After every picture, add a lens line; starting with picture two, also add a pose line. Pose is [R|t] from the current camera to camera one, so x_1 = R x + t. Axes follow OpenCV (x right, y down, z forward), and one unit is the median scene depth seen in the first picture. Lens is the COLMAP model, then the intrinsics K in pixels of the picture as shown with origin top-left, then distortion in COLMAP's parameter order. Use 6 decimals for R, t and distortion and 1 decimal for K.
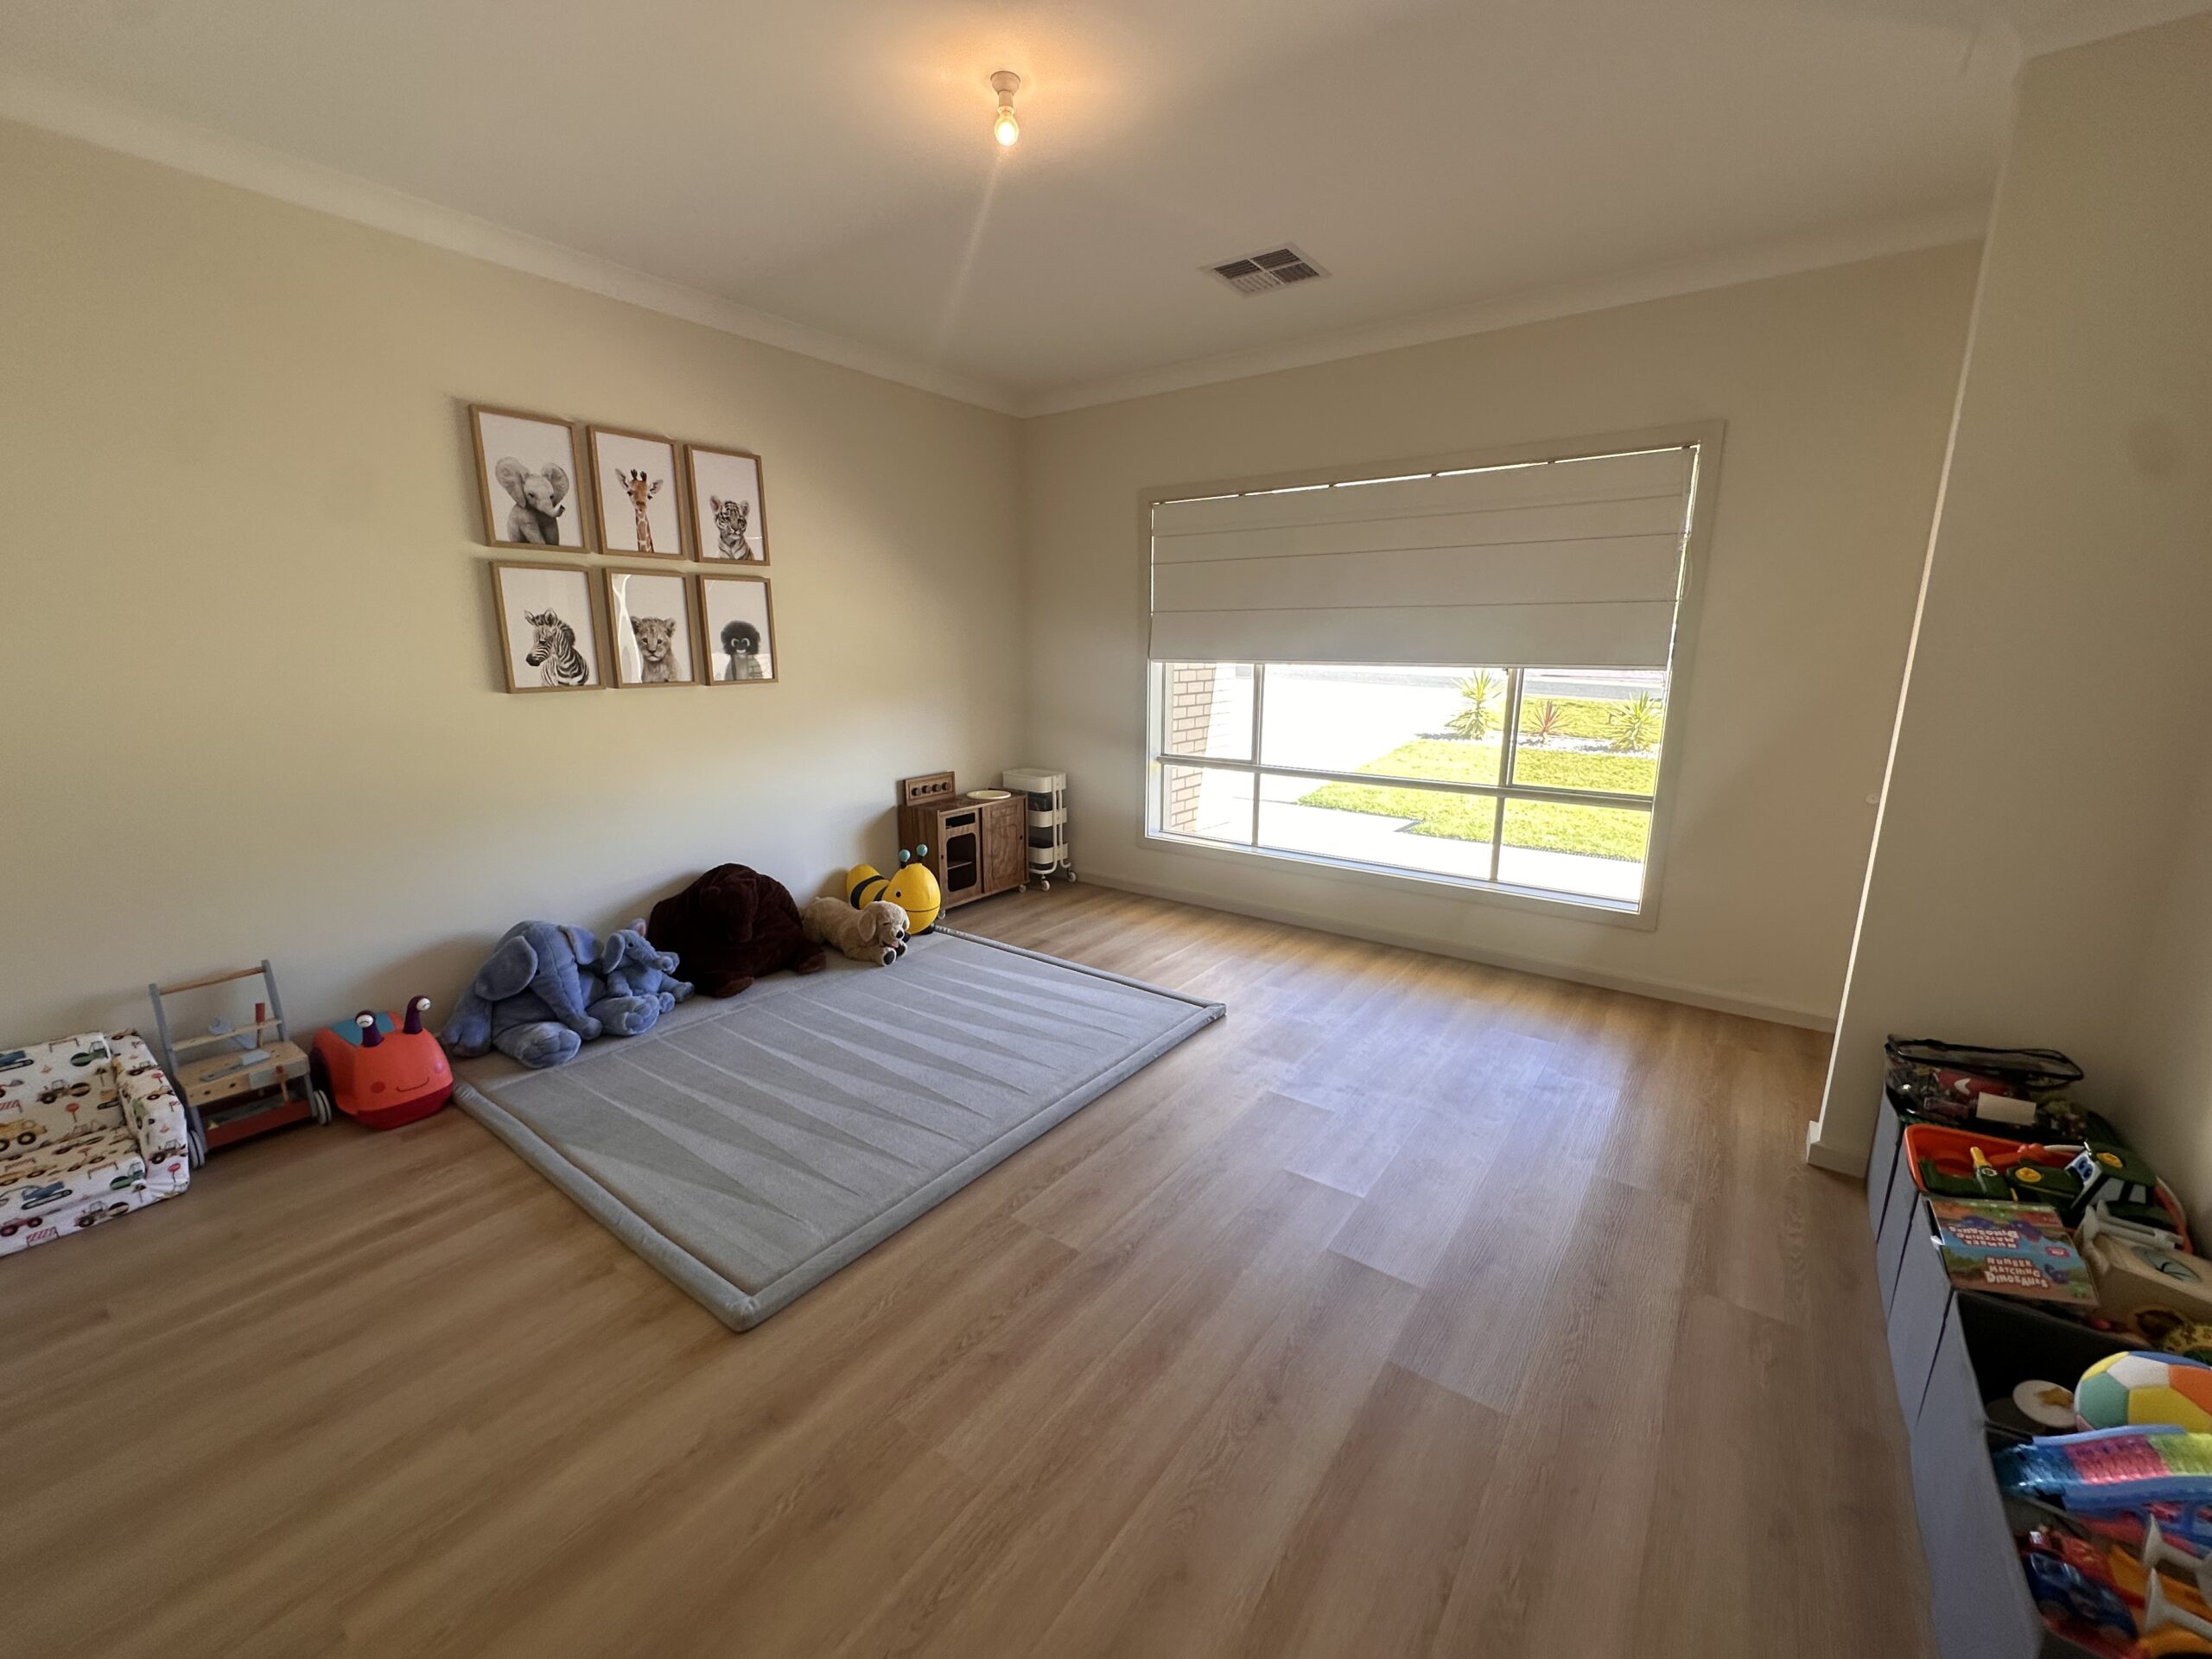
lens RADIAL K [[889.3, 0, 1114.5], [0, 889.3, 833.1], [0, 0, 1]] dist [-0.009959, -0.000106]
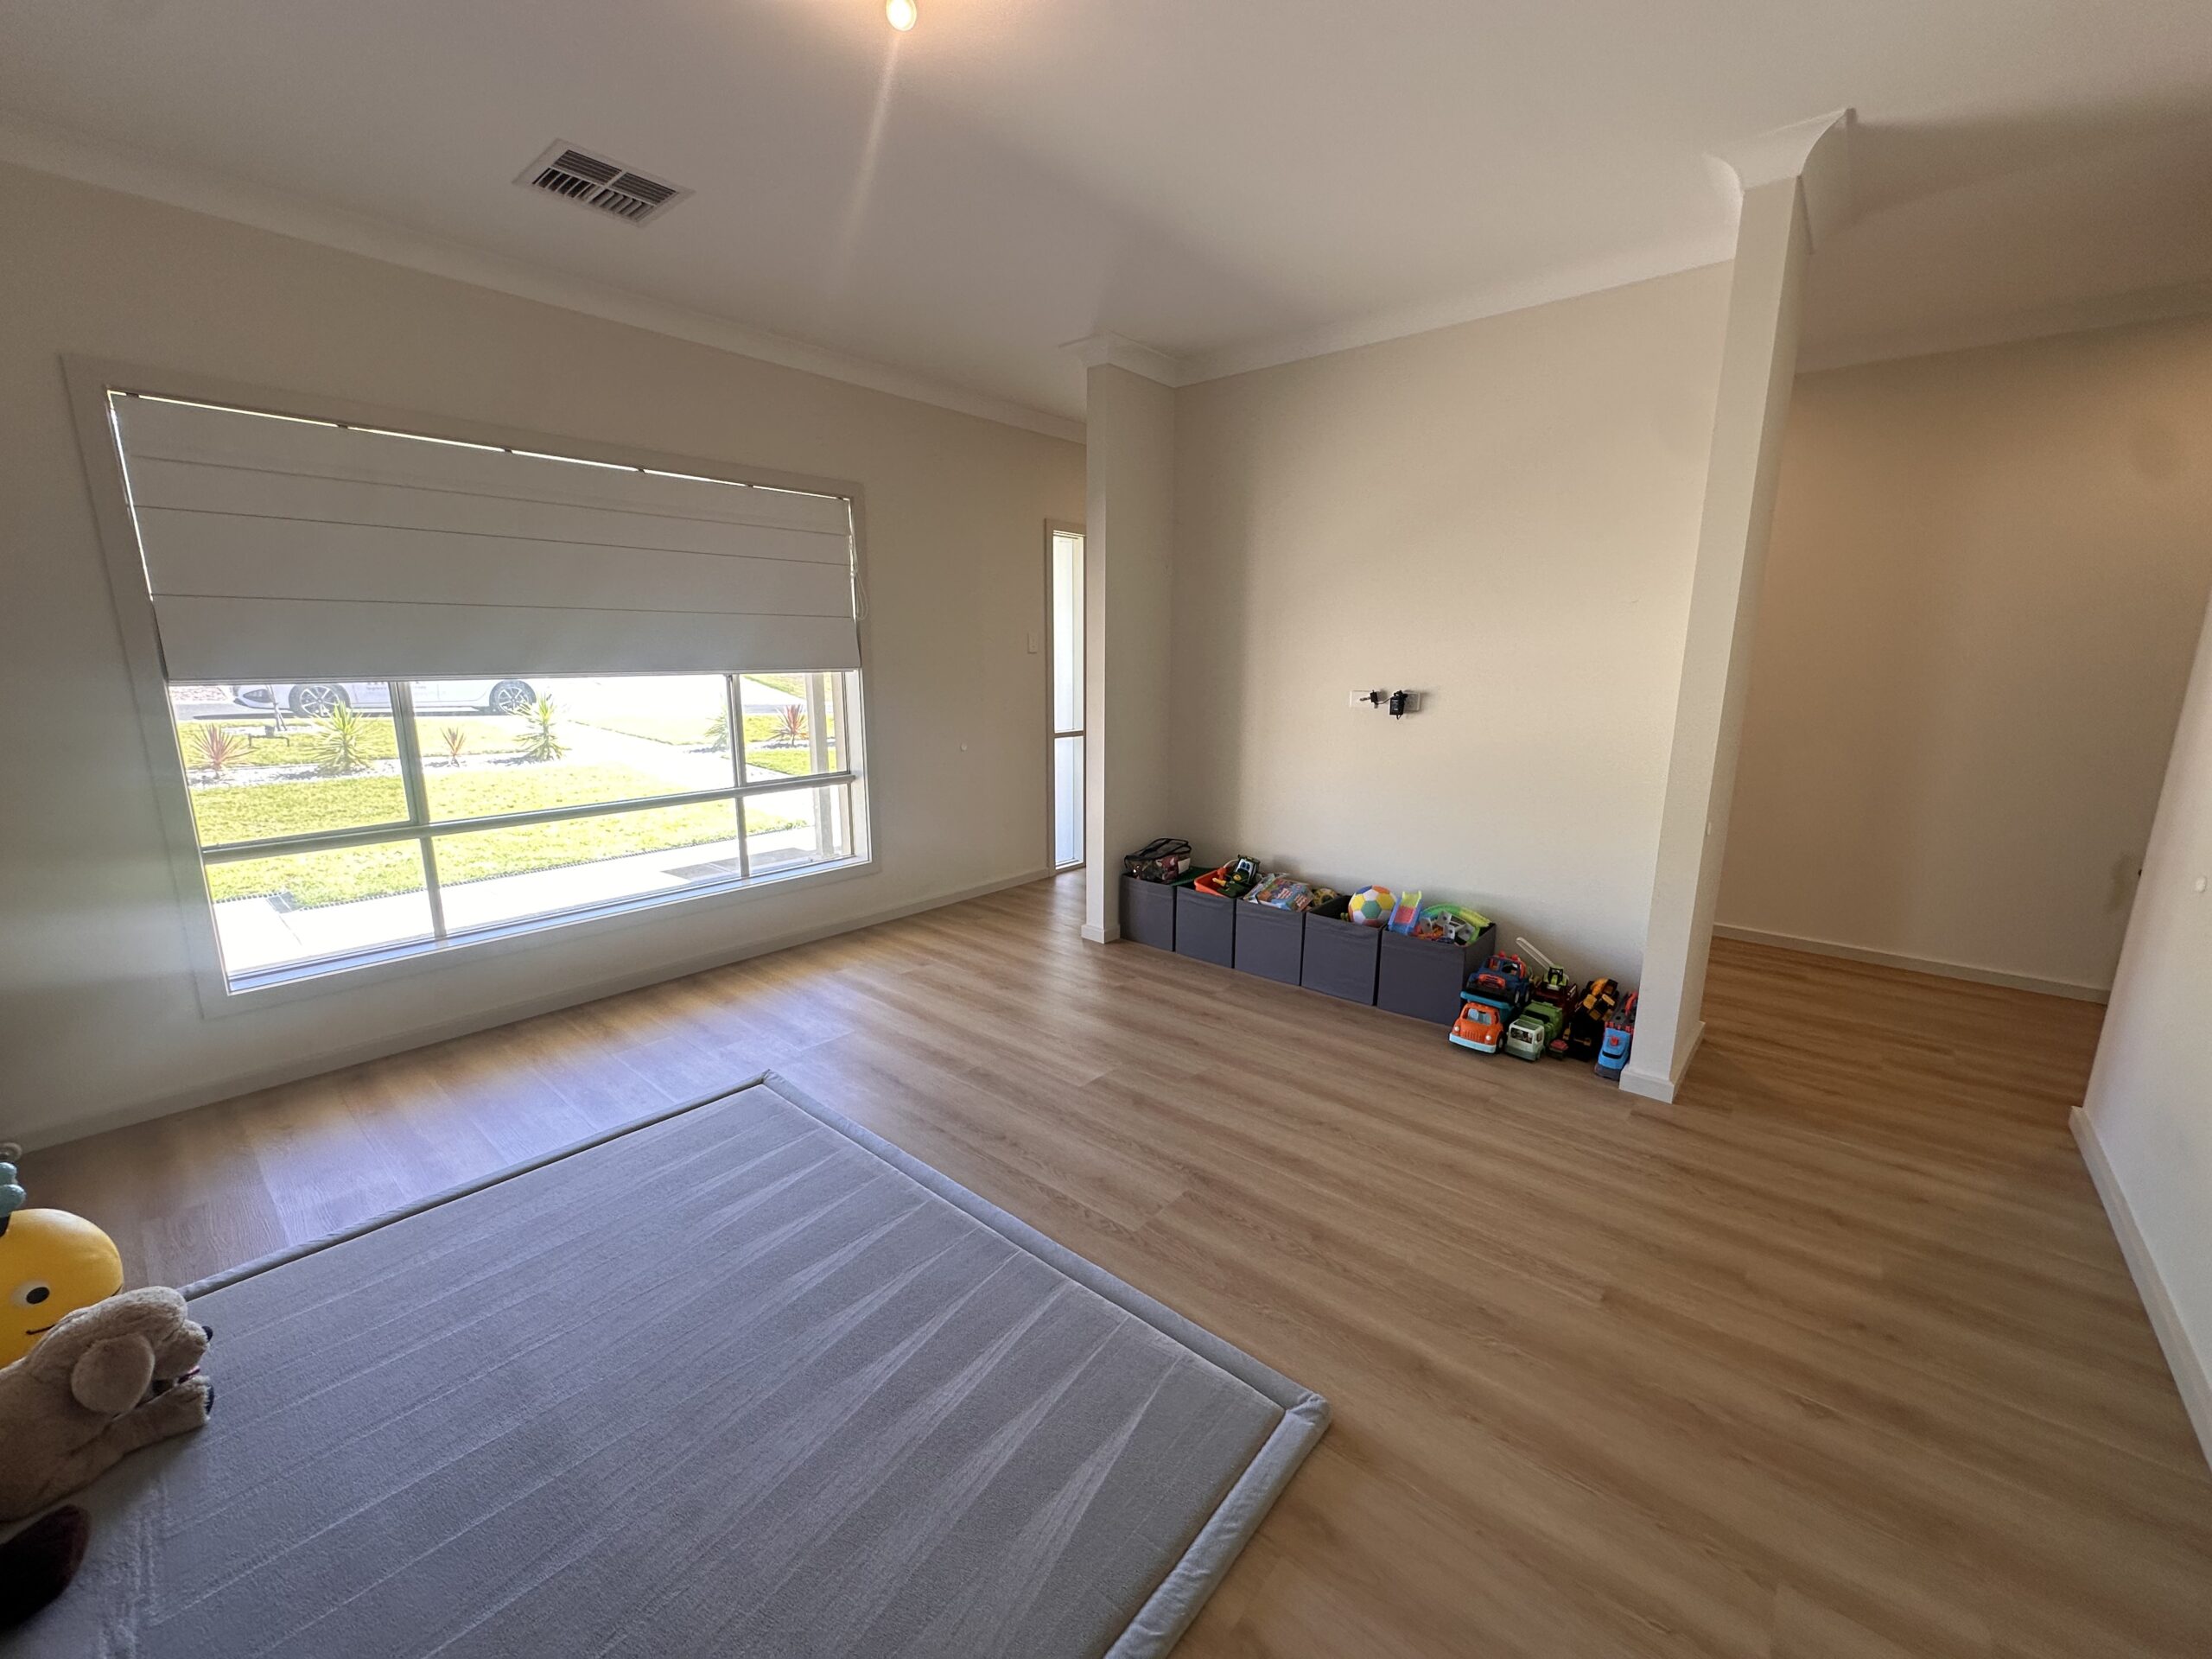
lens RADIAL K [[889.3, 0, 1099.0], [0, 889.3, 829.4], [0, 0, 1]] dist [-0.009959, -0.000106]
pose [[0.073309, -0.199535, 0.977145, -0.573546], [0.207287, 0.961432, 0.180775, -0.106819], [-0.975529, 0.189297, 0.111843, 0.485140]]
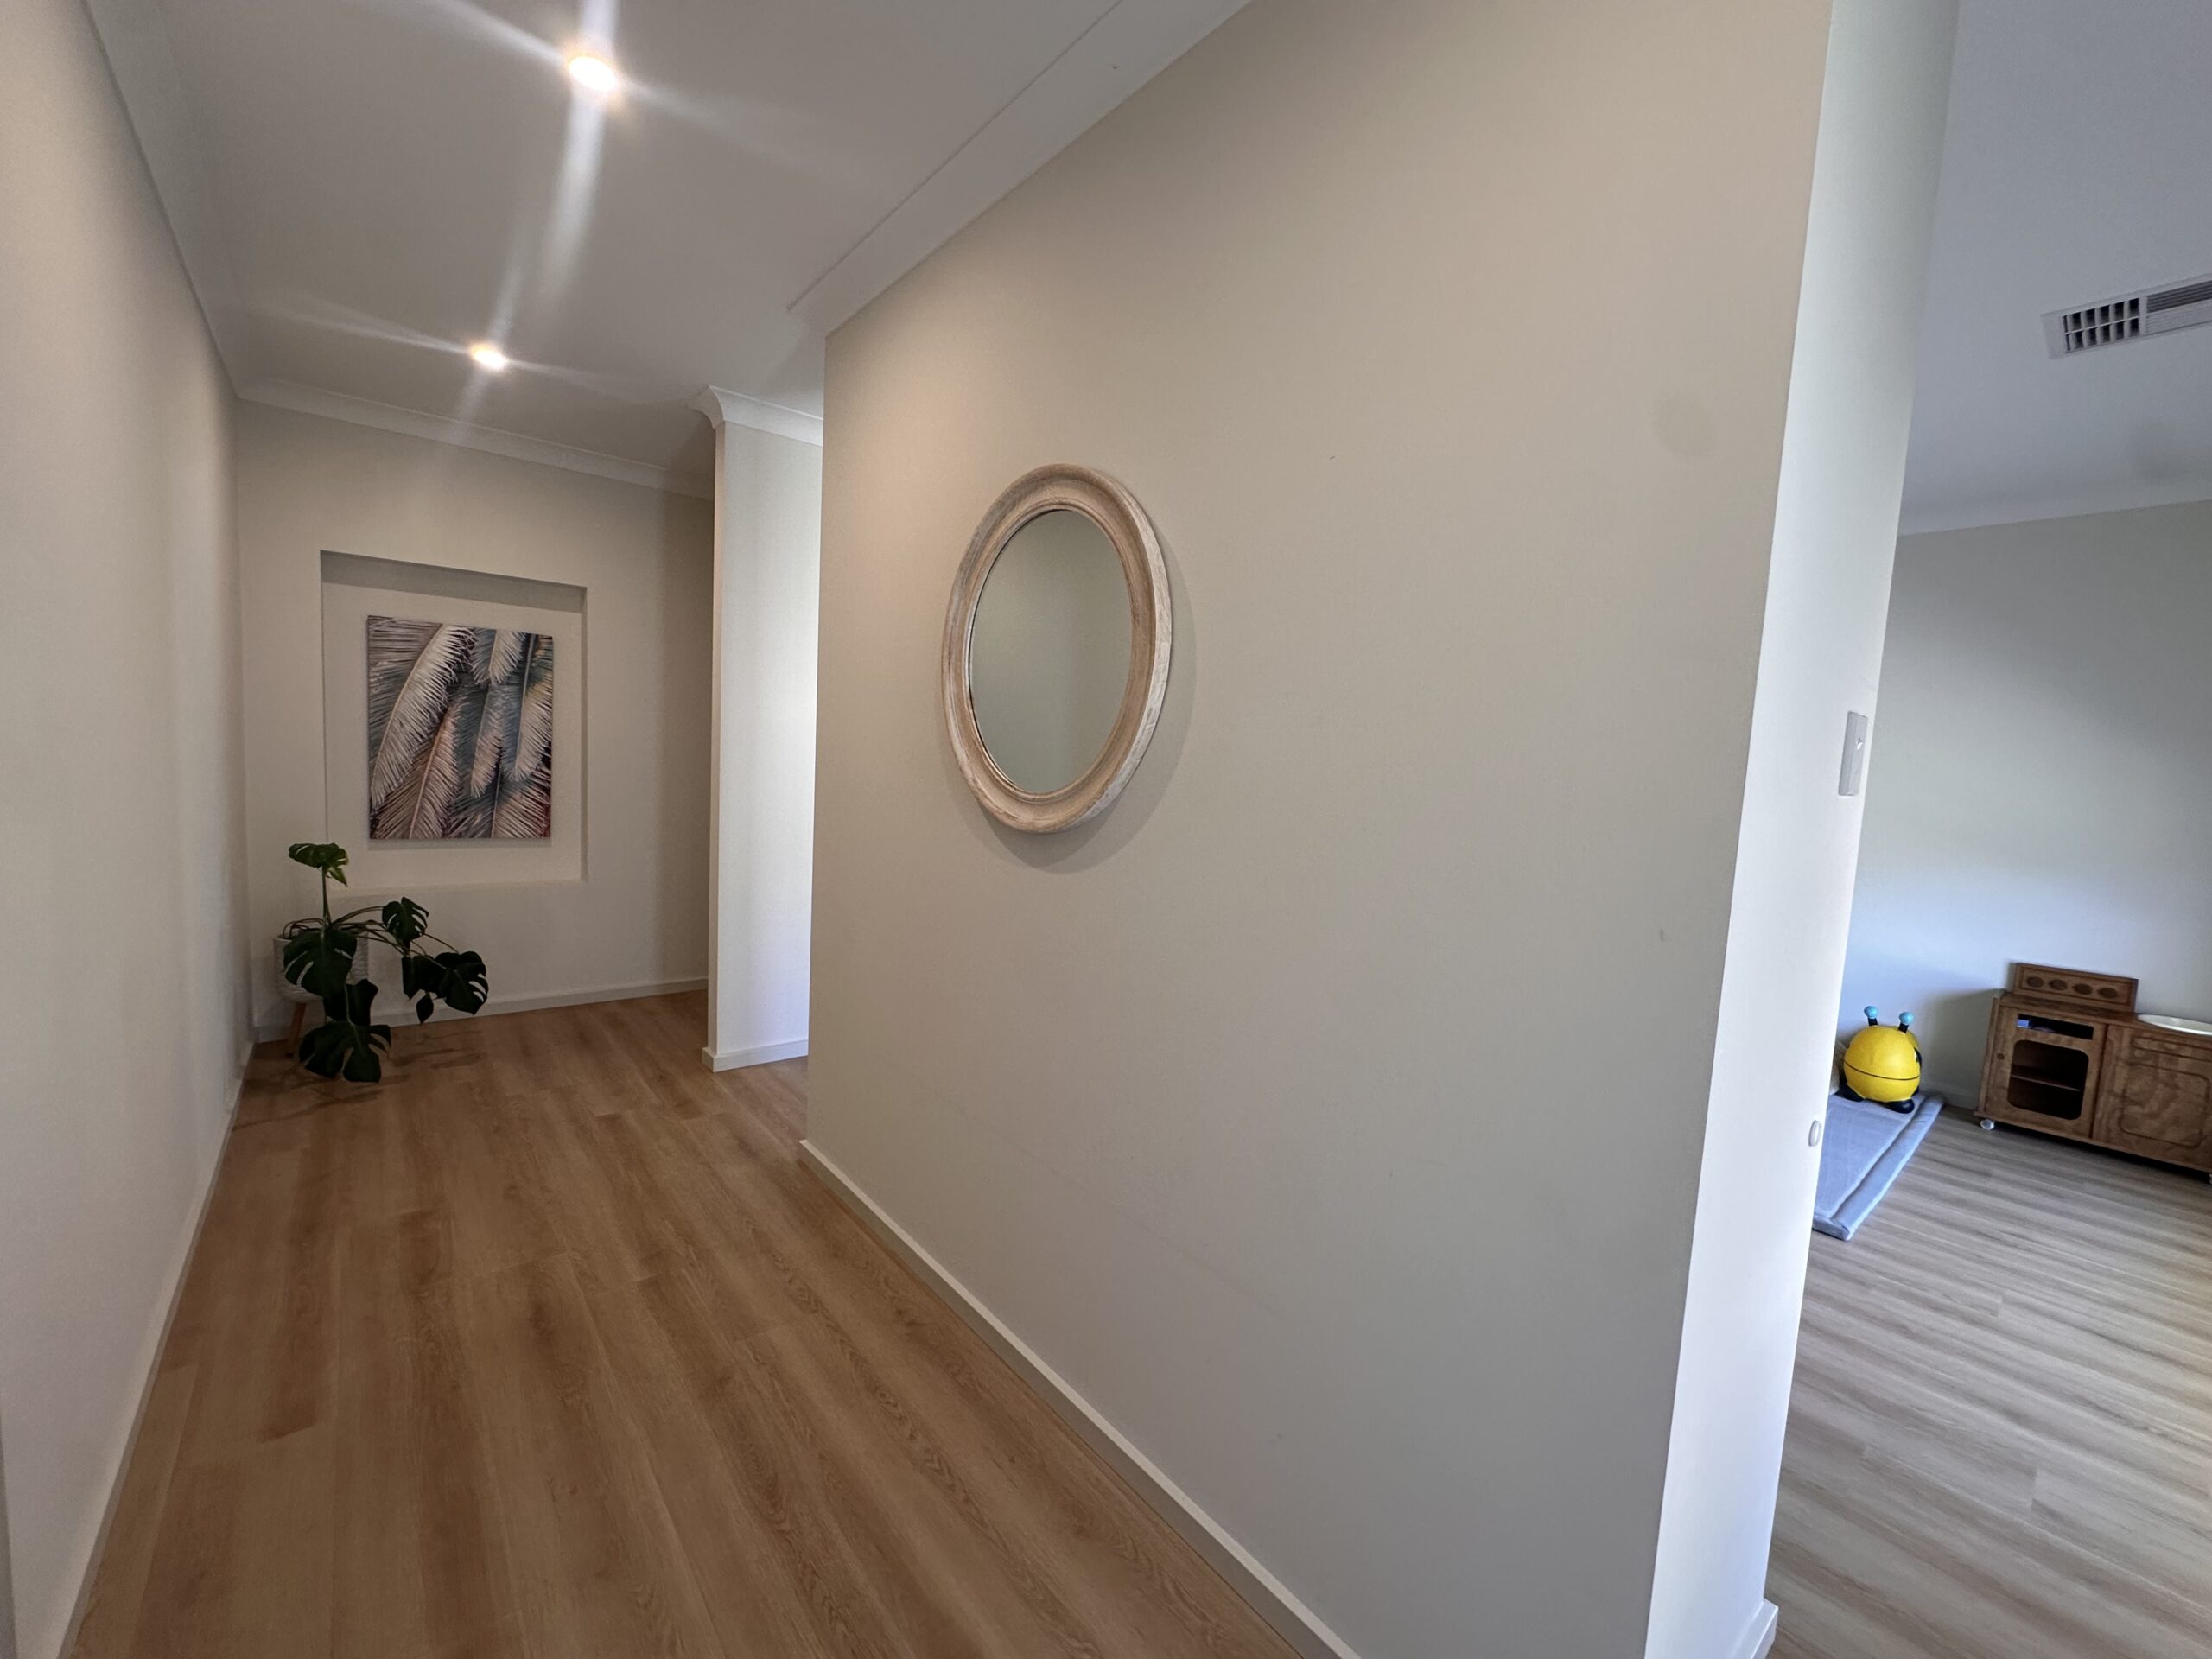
lens RADIAL K [[889.3, 0, 1105.4], [0, 889.3, 830.5], [0, 0, 1]] dist [-0.009959, -0.000106]
pose [[-0.240660, 0.069409, -0.968125, 1.008020], [-0.255471, 0.957740, 0.132170, -0.089517], [0.936385, 0.279136, -0.212757, 0.416918]]
